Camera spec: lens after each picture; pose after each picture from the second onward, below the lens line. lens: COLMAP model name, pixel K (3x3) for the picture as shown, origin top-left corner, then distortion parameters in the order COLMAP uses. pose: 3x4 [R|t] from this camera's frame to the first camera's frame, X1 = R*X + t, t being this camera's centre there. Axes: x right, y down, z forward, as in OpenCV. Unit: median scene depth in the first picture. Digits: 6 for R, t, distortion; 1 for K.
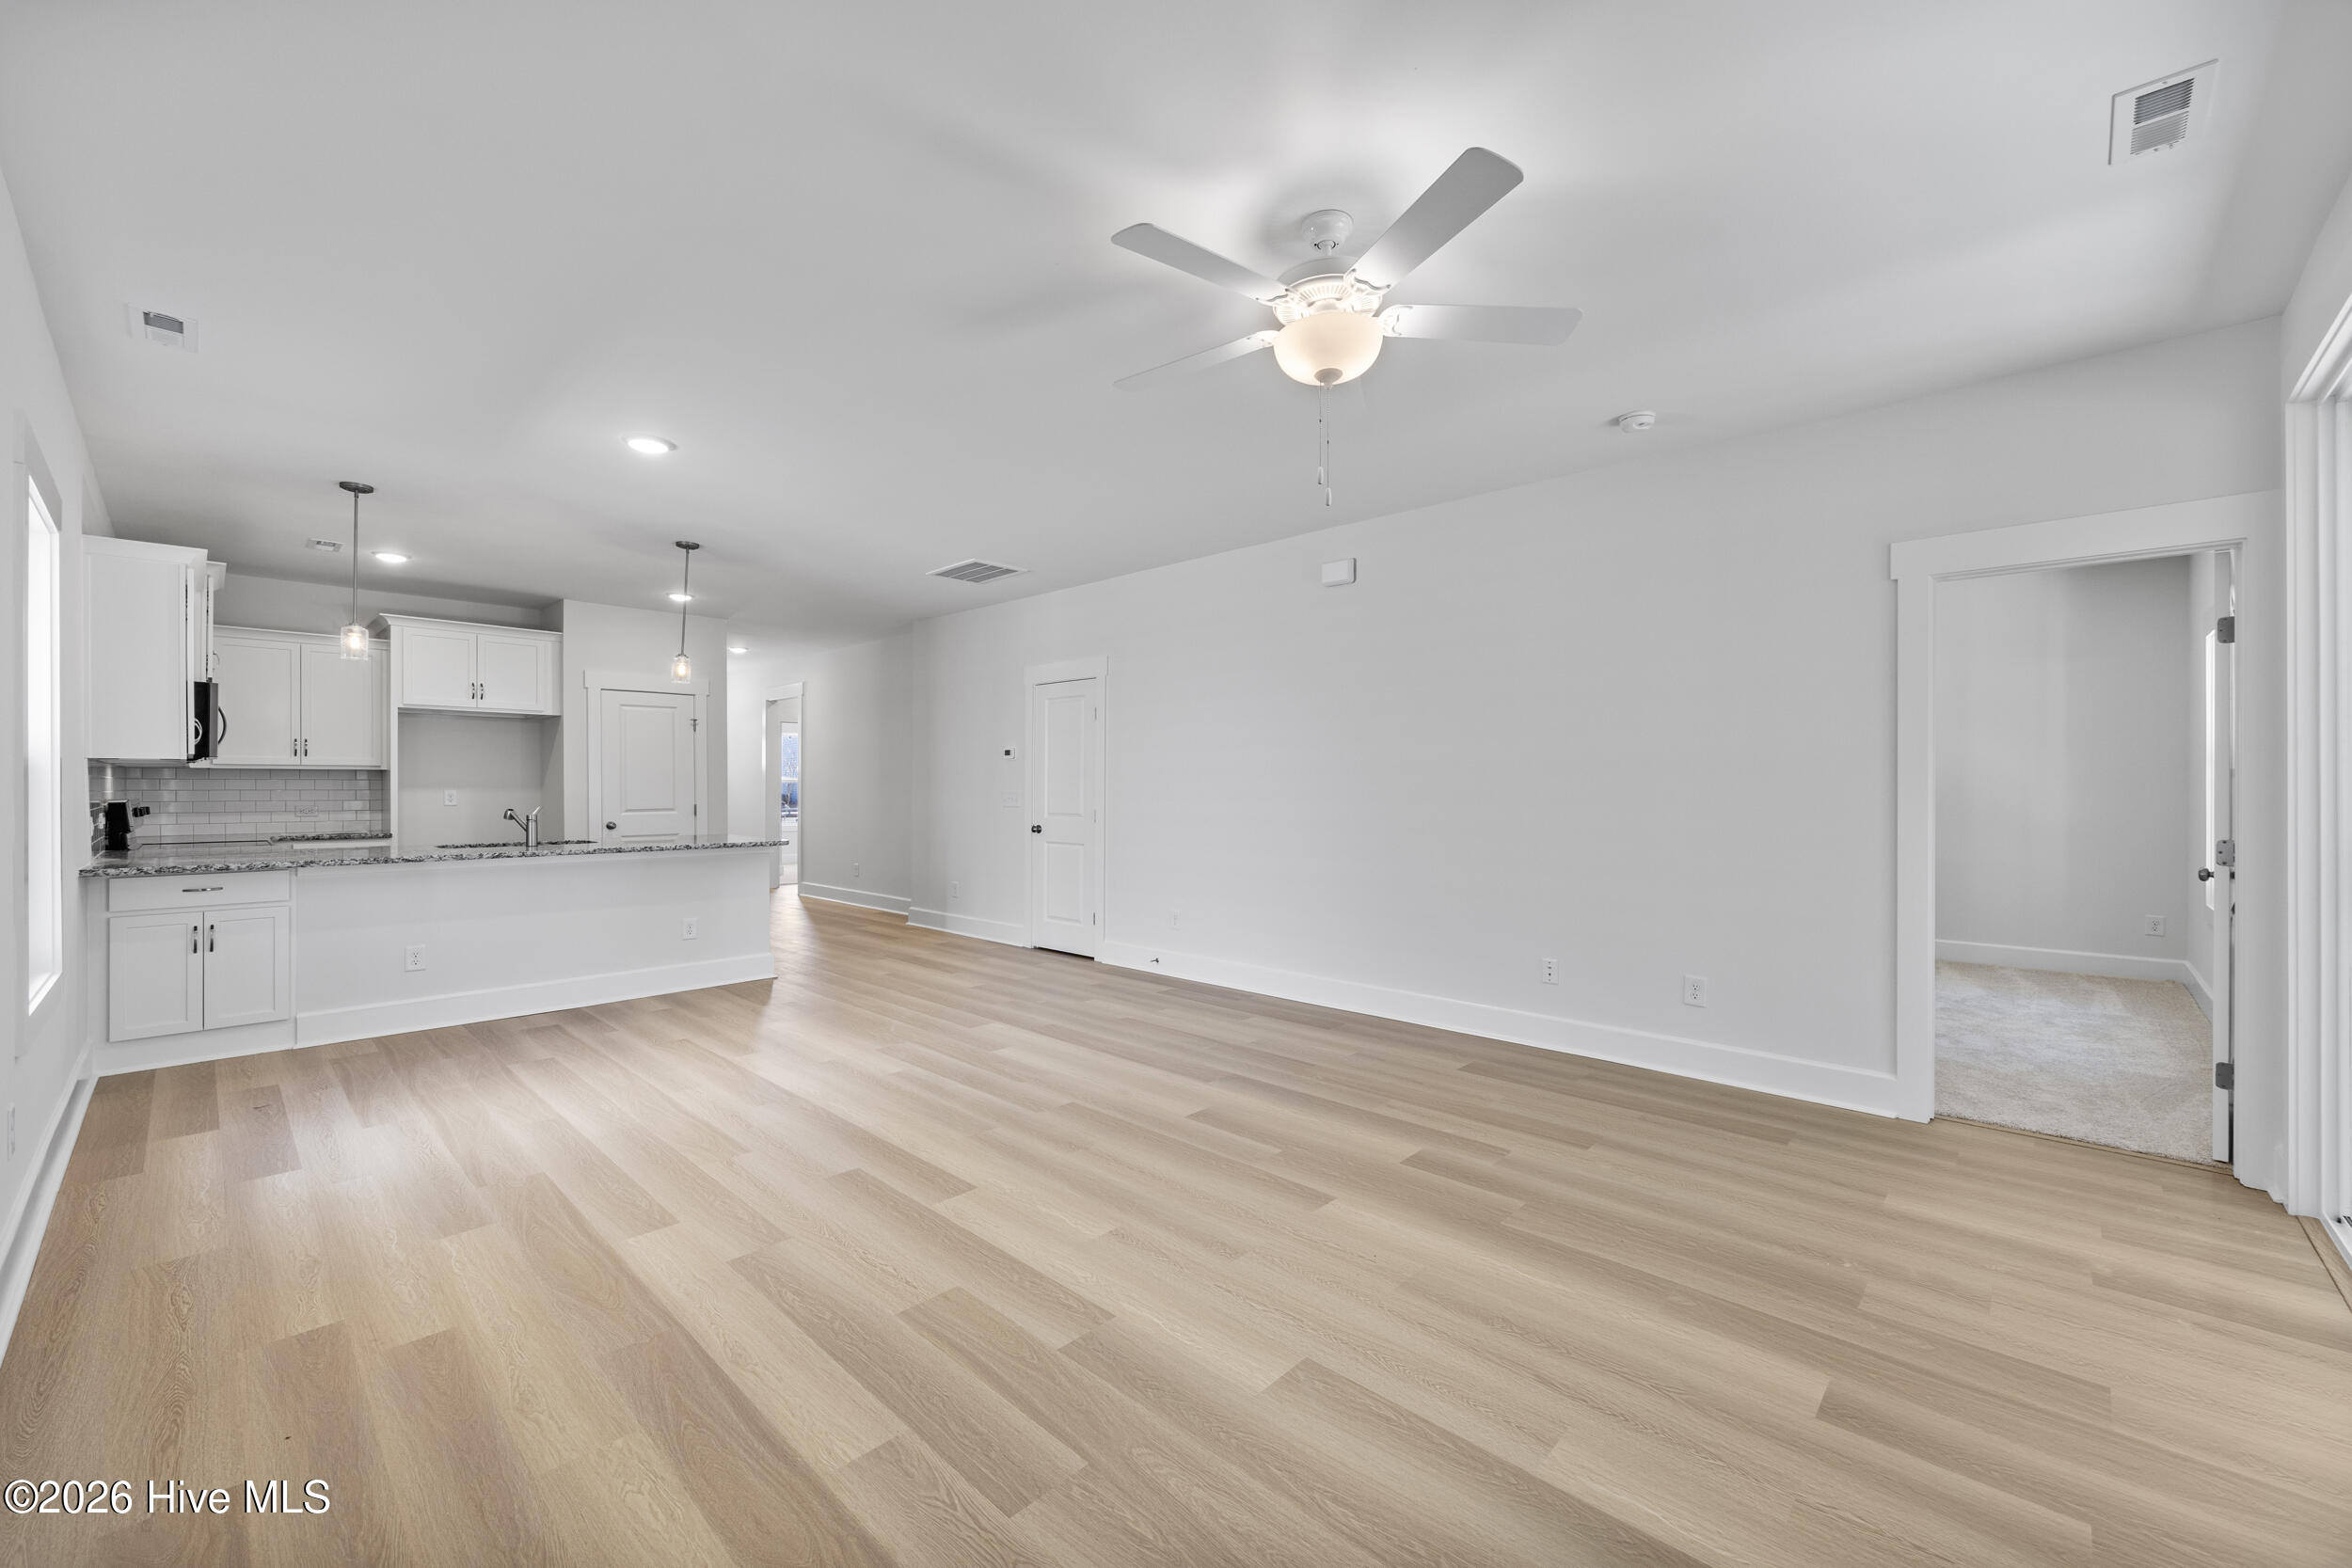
lens RADIAL K [[900.9, 0, 1212.9], [0, 900.9, 787.3], [0, 0, 1]] dist [-0.000263, -0.000022]
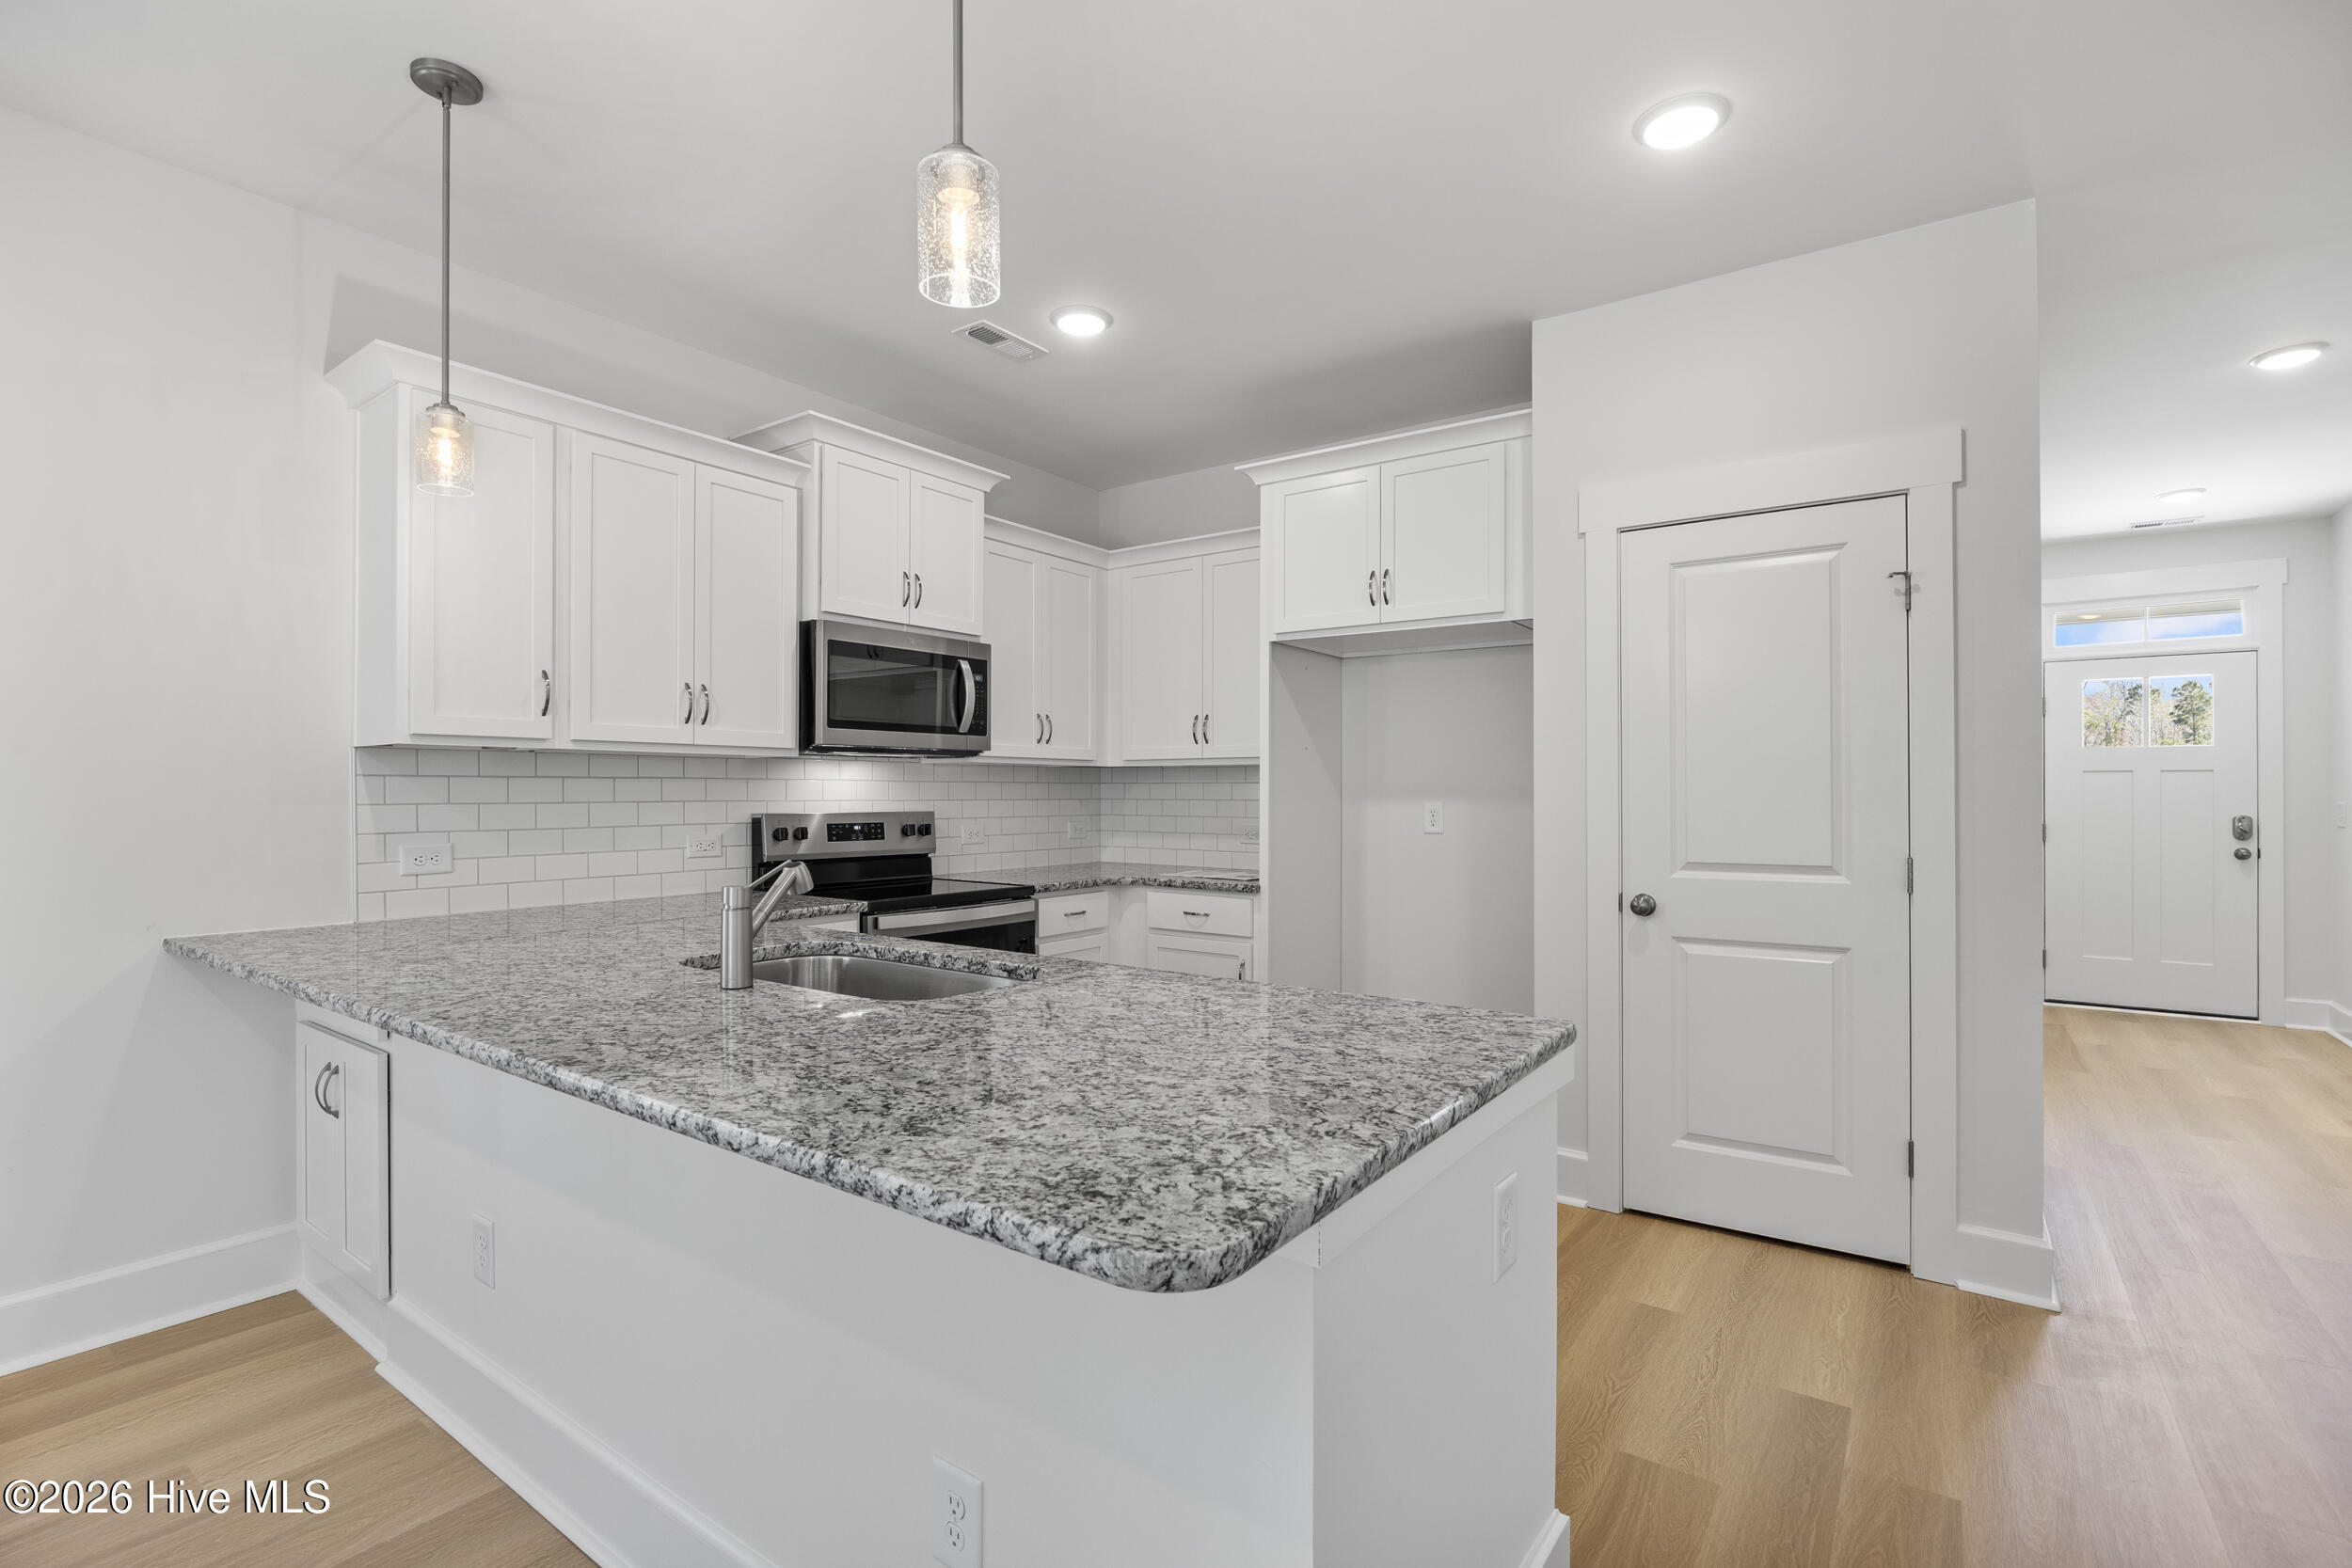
lens RADIAL K [[1061.5, 0, 1153.7], [0, 1061.5, 785.7], [0, 0, 1]] dist [-0.002497, -0.000464]
pose [[0.084553, -0.004763, -0.996408, -0.486156], [-0.003087, 0.999983, -0.005042, -0.004474], [0.996414, 0.003502, 0.084536, 1.437857]]
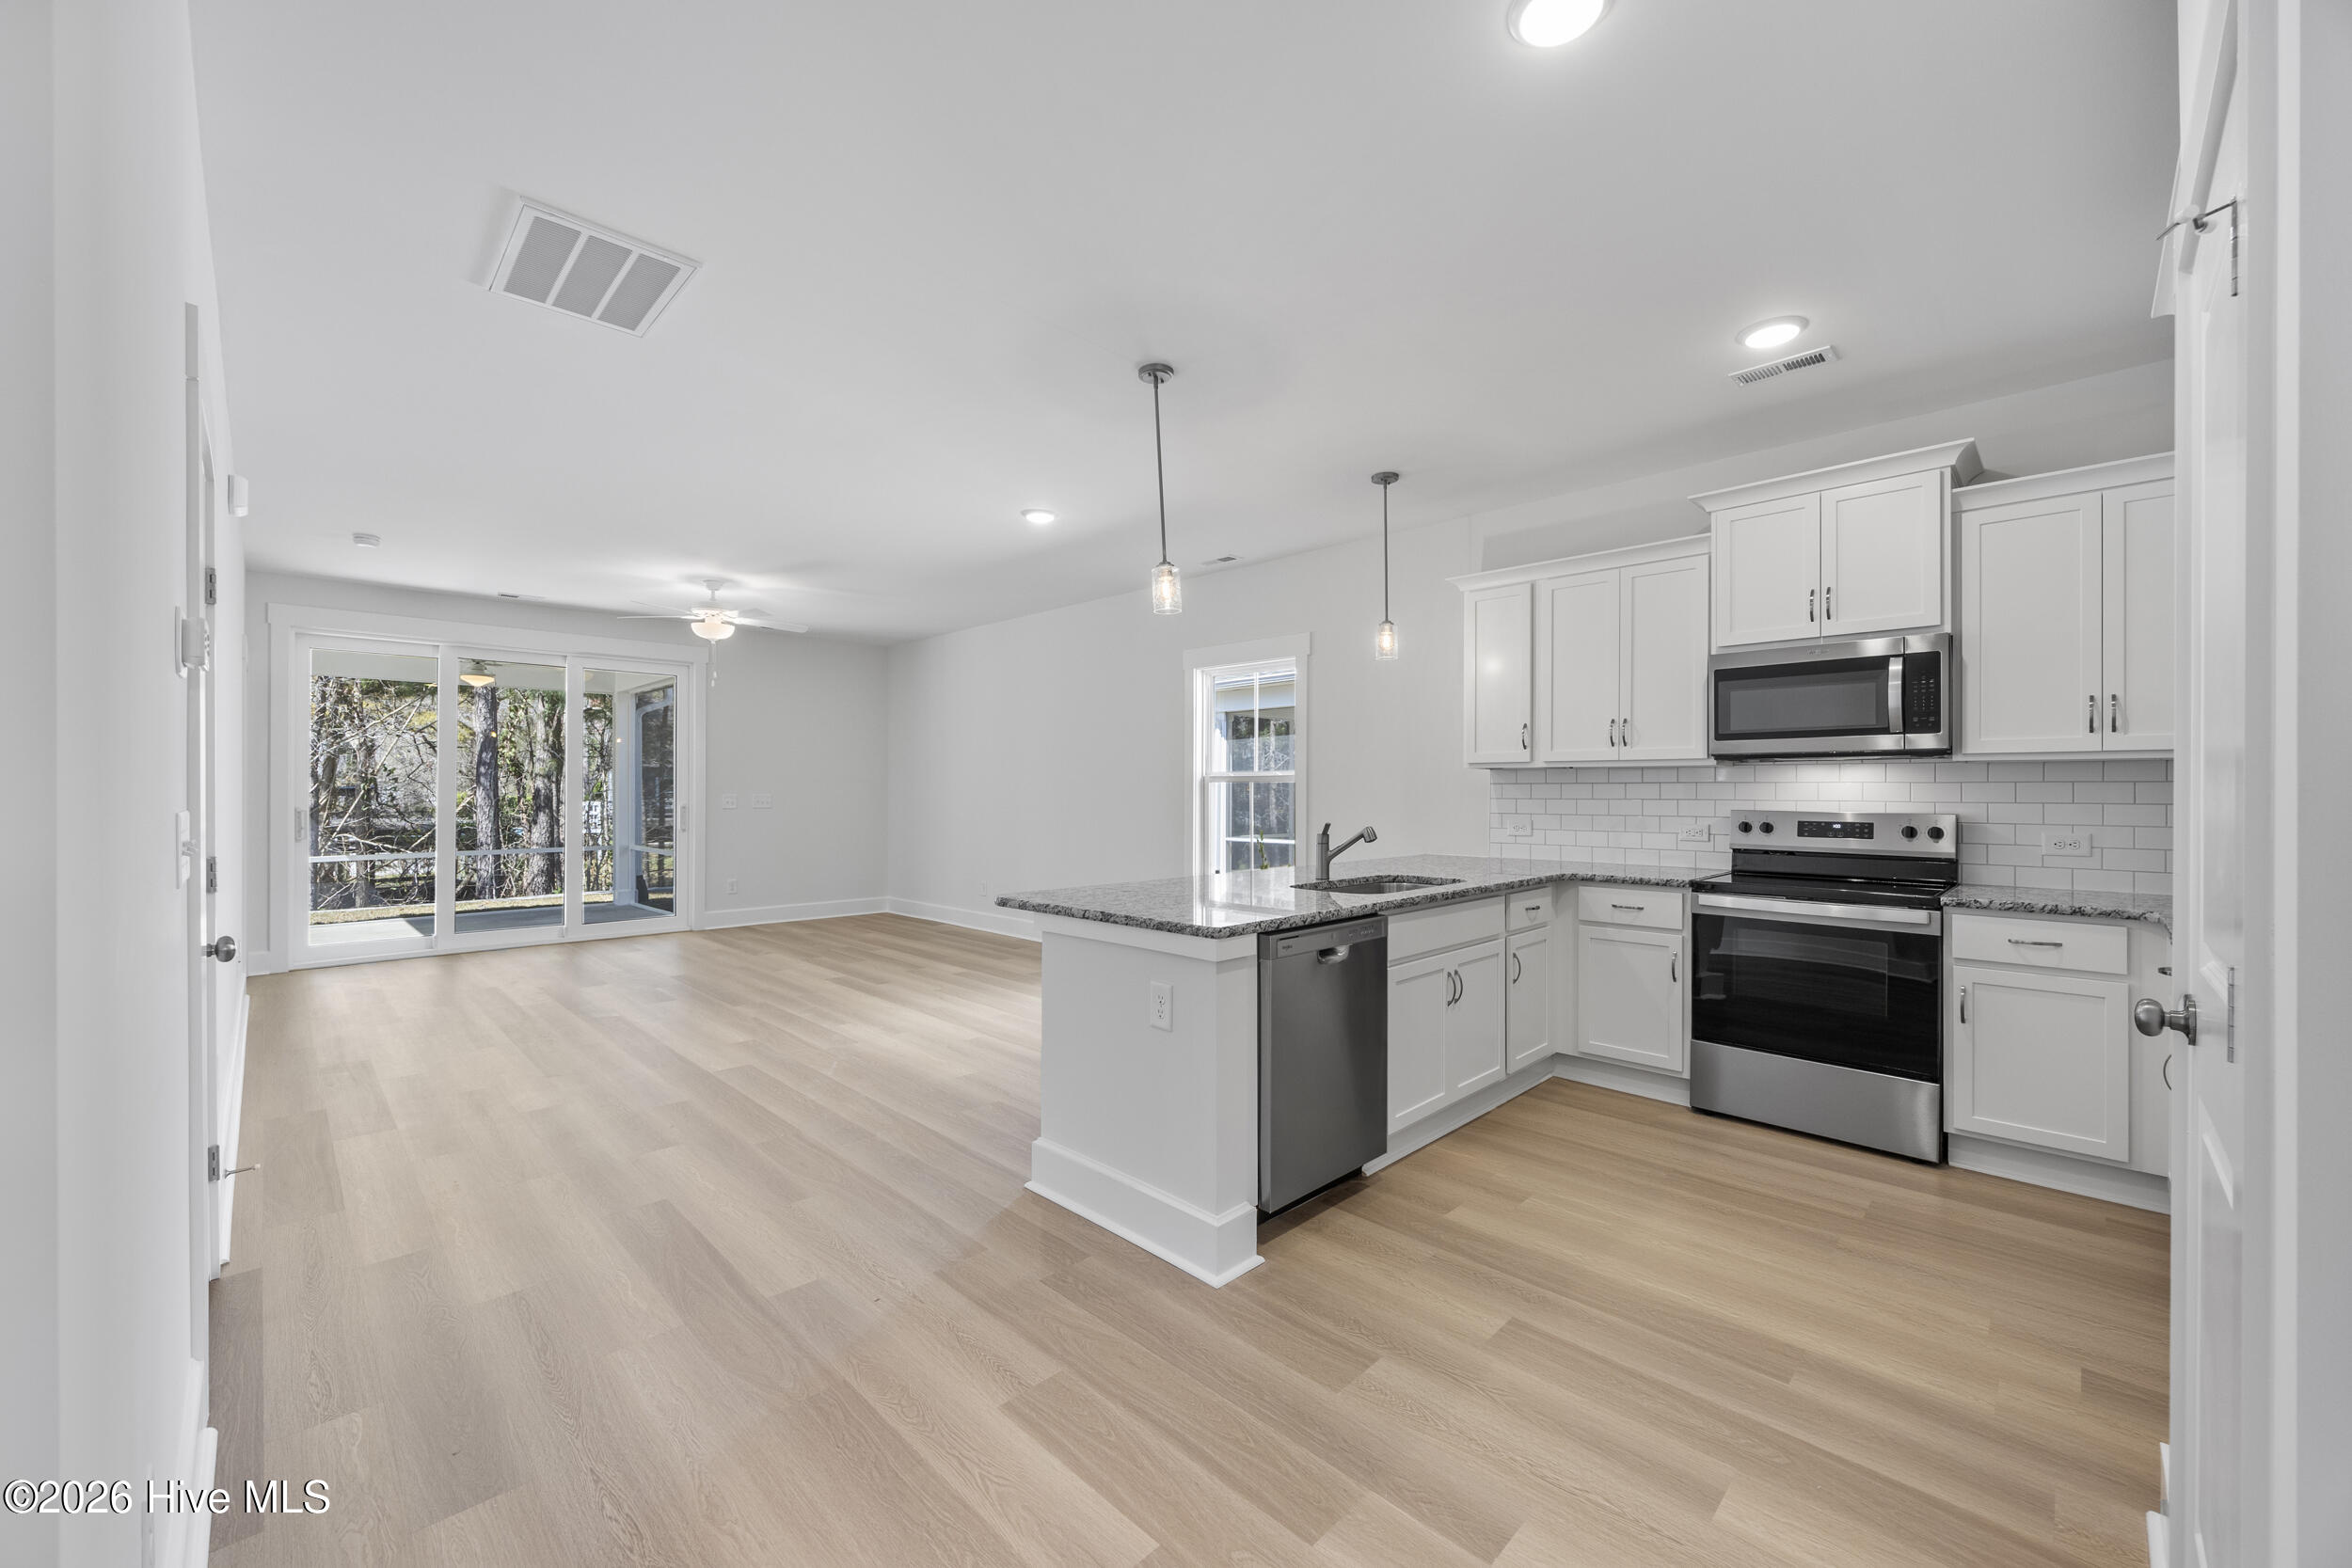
lens RADIAL K [[927.4, 0, 1155.7], [0, 927.4, 787.3], [0, 0, 1]] dist [0.000865, 0.000079]
pose [[-0.996323, -0.000450, 0.085678, -0.888705], [-0.000503, 1.000000, -0.000601, -0.007703], [-0.085677, -0.000642, -0.996323, 2.234158]]
